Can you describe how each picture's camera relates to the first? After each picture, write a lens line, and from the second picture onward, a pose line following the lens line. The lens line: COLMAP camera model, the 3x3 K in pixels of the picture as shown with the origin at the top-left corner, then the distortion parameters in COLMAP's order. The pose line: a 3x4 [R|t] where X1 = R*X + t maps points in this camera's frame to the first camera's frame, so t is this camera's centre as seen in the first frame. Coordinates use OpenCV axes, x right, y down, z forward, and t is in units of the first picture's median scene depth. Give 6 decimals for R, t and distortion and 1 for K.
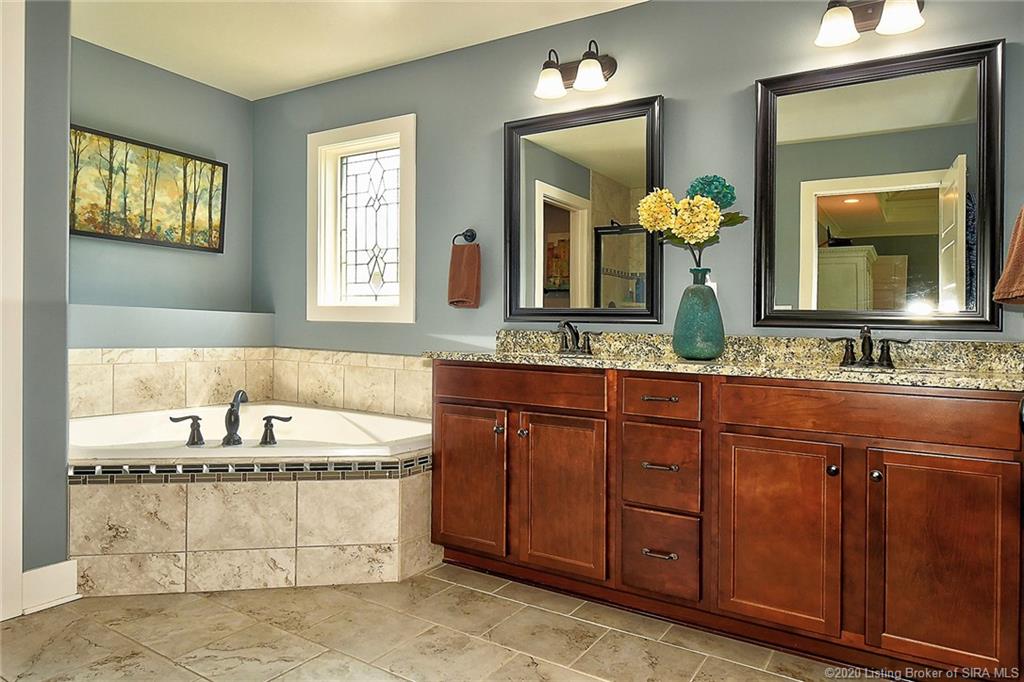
lens RADIAL K [[646.4, 0, 513.8], [0, 646.4, 334.6], [0, 0, 1]] dist [0.006315, -0.008493]
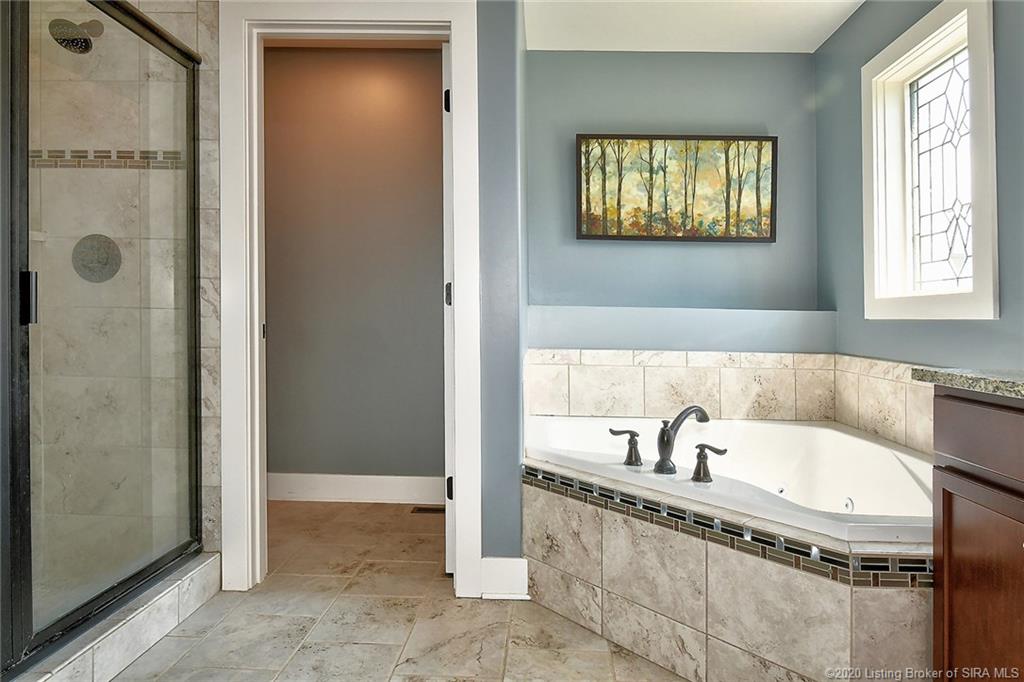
lens RADIAL K [[646.4, 0, 522.8], [0, 646.4, 324.4], [0, 0, 1]] dist [0.006315, -0.008493]
pose [[0.515638, -0.010406, -0.856743, 0.147010], [-0.008655, 0.999812, -0.017353, 0.000527], [0.856763, 0.016363, 0.515451, 0.378148]]
